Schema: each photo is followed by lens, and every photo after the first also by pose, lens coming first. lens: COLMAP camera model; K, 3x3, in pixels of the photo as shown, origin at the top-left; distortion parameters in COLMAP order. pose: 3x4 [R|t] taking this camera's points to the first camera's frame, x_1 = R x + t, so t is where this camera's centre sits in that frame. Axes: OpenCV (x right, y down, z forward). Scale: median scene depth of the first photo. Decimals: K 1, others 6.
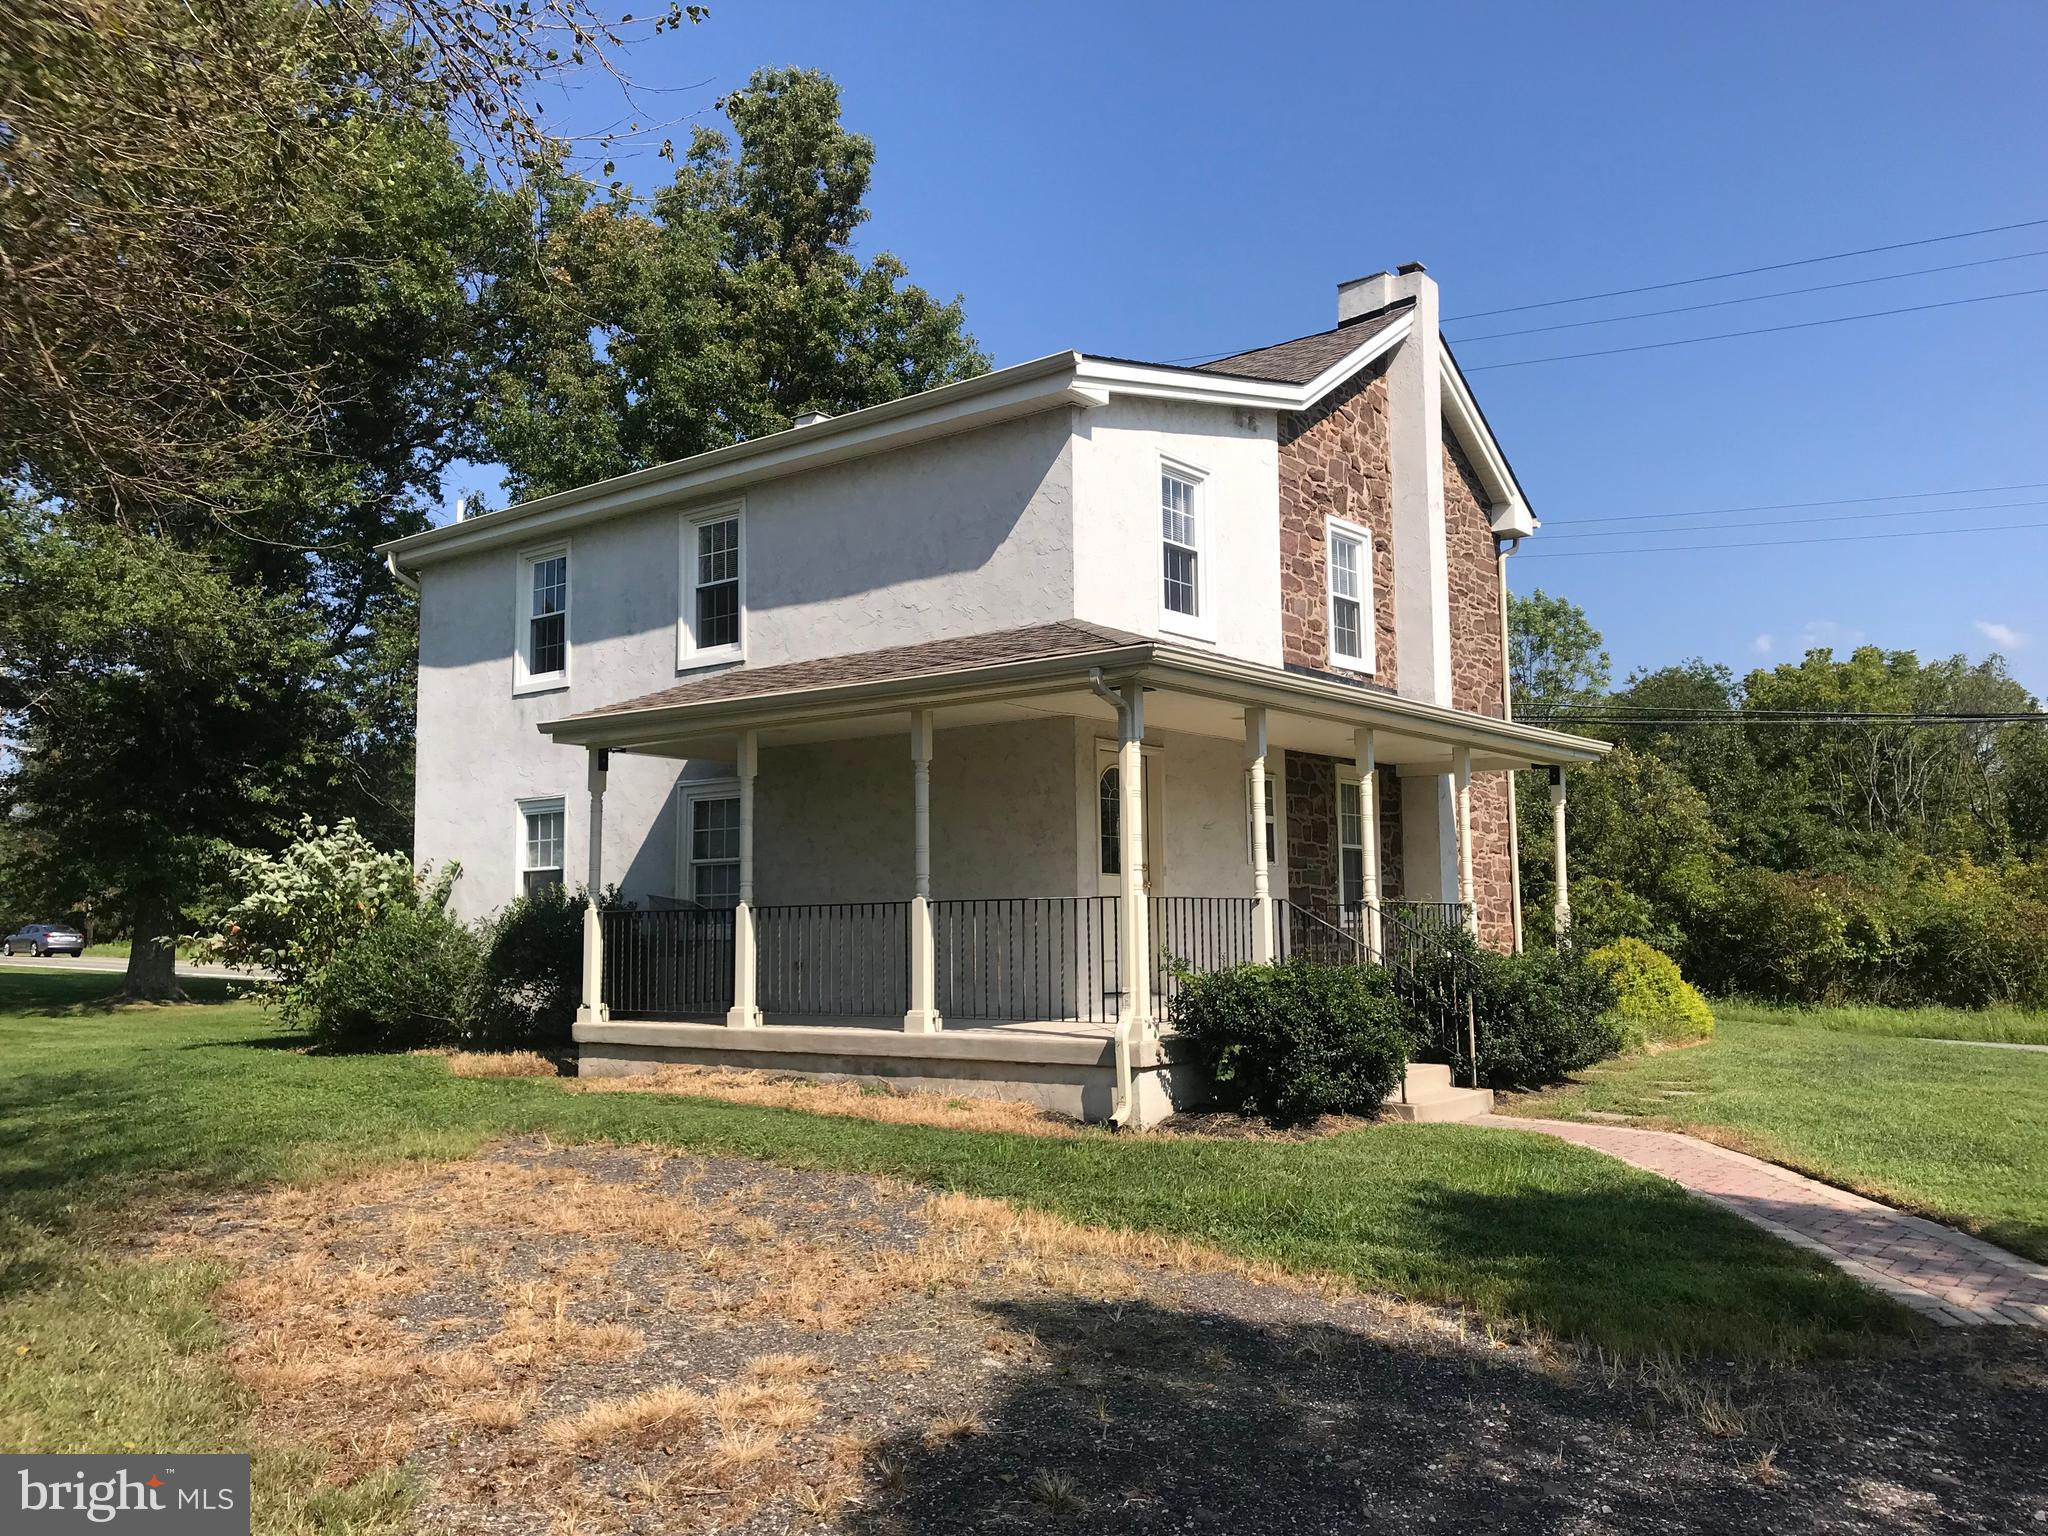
lens RADIAL K [[1672.3, 0, 1024.0], [0, 1672.3, 768.0], [0, 0, 1]] dist [-0.002835, -0.000210]
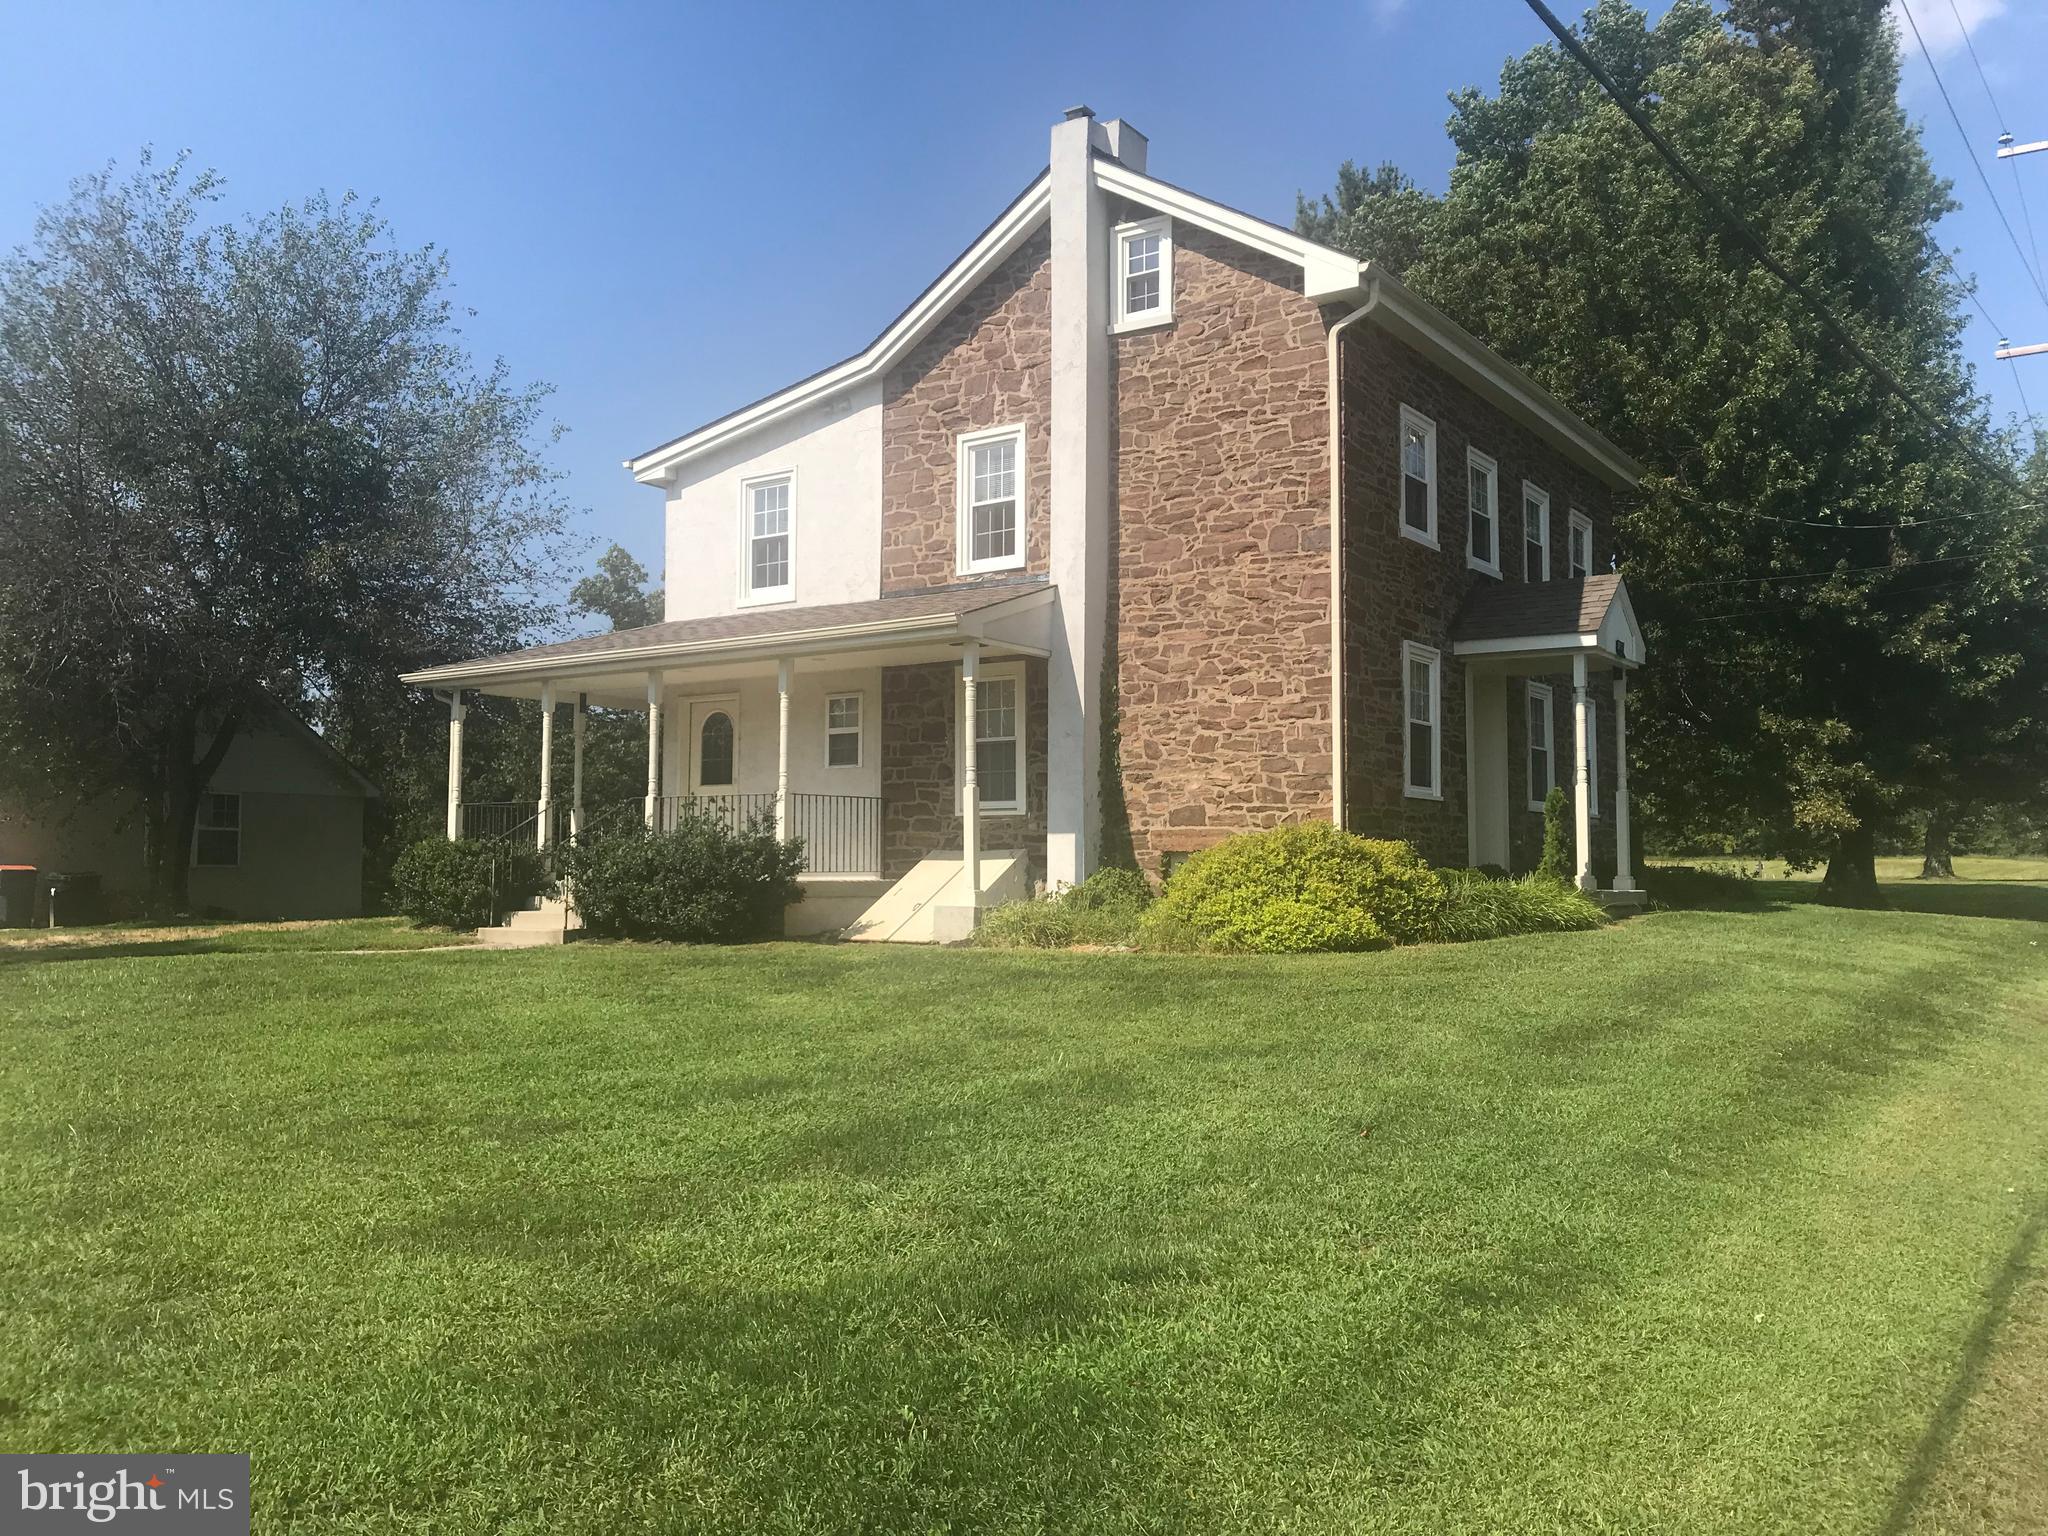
lens RADIAL K [[1667.2, 0, 1024.0], [0, 1667.2, 768.0], [0, 0, 1]] dist [0.093992, 0.000355]
pose [[0.009805, -0.034241, -0.999365, 1.303850], [0.081054, 0.996152, -0.033336, 0.105244], [0.996661, -0.080676, 0.012543, 1.054663]]
